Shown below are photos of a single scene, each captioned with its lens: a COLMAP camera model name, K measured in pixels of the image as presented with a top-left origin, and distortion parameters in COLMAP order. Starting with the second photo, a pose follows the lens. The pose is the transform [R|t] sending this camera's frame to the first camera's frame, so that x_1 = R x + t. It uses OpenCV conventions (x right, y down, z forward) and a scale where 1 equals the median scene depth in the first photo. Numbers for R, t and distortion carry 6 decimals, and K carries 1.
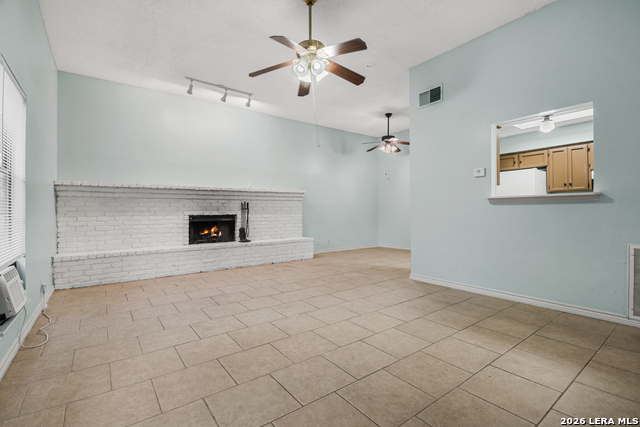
lens RADIAL K [[295.4, 0, 325.4], [0, 295.4, 214.2], [0, 0, 1]] dist [0.002789, -0.000646]
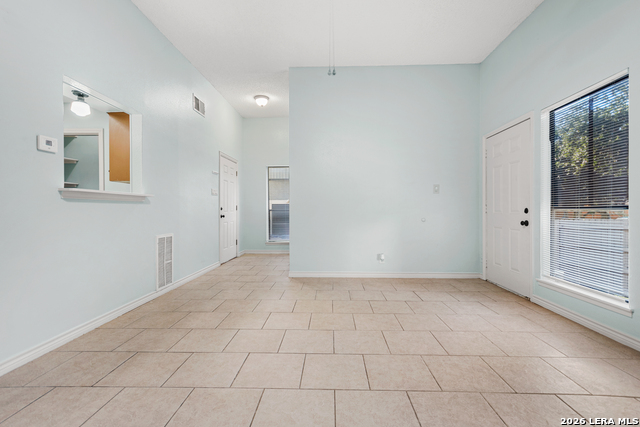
lens RADIAL K [[285.7, 0, 323.2], [0, 285.7, 213.7], [0, 0, 1]] dist [0.006523, -0.005224]
pose [[-0.775492, 0.001646, 0.631355, -0.222120], [0.016636, 0.999703, 0.017828, -0.004194], [-0.631138, 0.024328, -0.775289, 0.937136]]
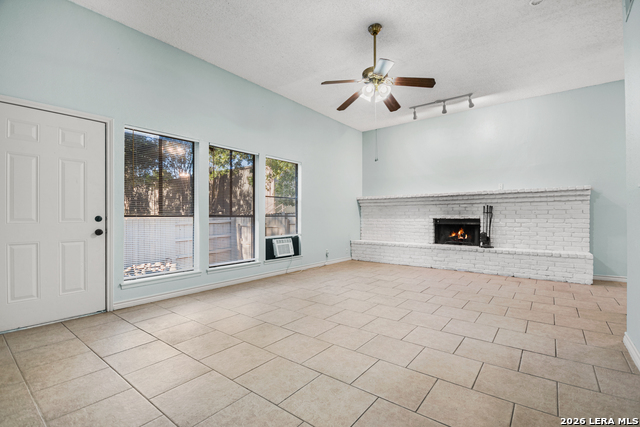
lens RADIAL K [[295.4, 0, 324.2], [0, 295.4, 221.6], [0, 0, 1]] dist [0.002789, -0.000646]
pose [[0.257911, 0.022028, -0.965918, 0.691365], [-0.011053, 0.999742, 0.019849, -0.003673], [0.966105, 0.005557, 0.258088, 0.353461]]
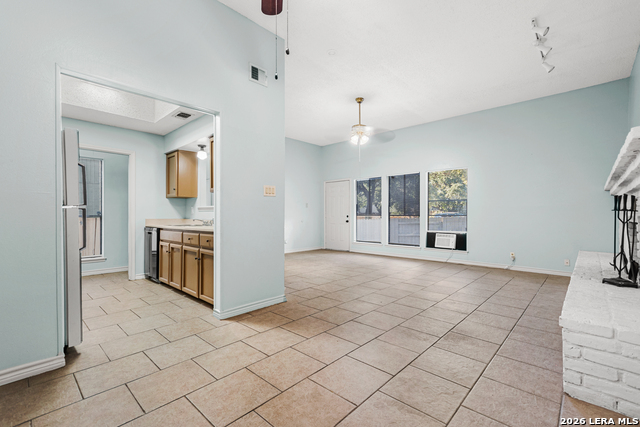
lens RADIAL K [[285.7, 0, 319.8], [0, 285.7, 213.8], [0, 0, 1]] dist [0.006523, -0.005224]
pose [[-0.986669, 0.007150, -0.162585, 0.336198], [0.005688, 0.999939, 0.009456, -0.026469], [0.162643, 0.008405, -0.986649, 1.868079]]
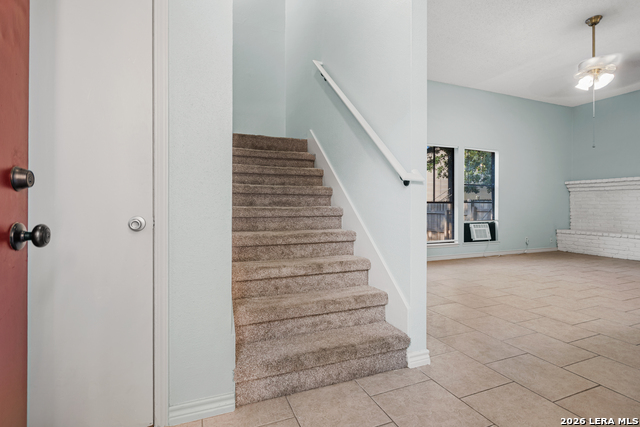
lens RADIAL K [[316.3, 0, 317.1], [0, 316.3, 208.6], [0, 0, 1]] dist [-0.005545, -0.000134]
pose [[-0.273097, 0.016495, -0.961845, 1.007942], [-0.007365, 0.999788, 0.019237, 0.005210], [0.961958, 0.012338, -0.272917, 0.190695]]
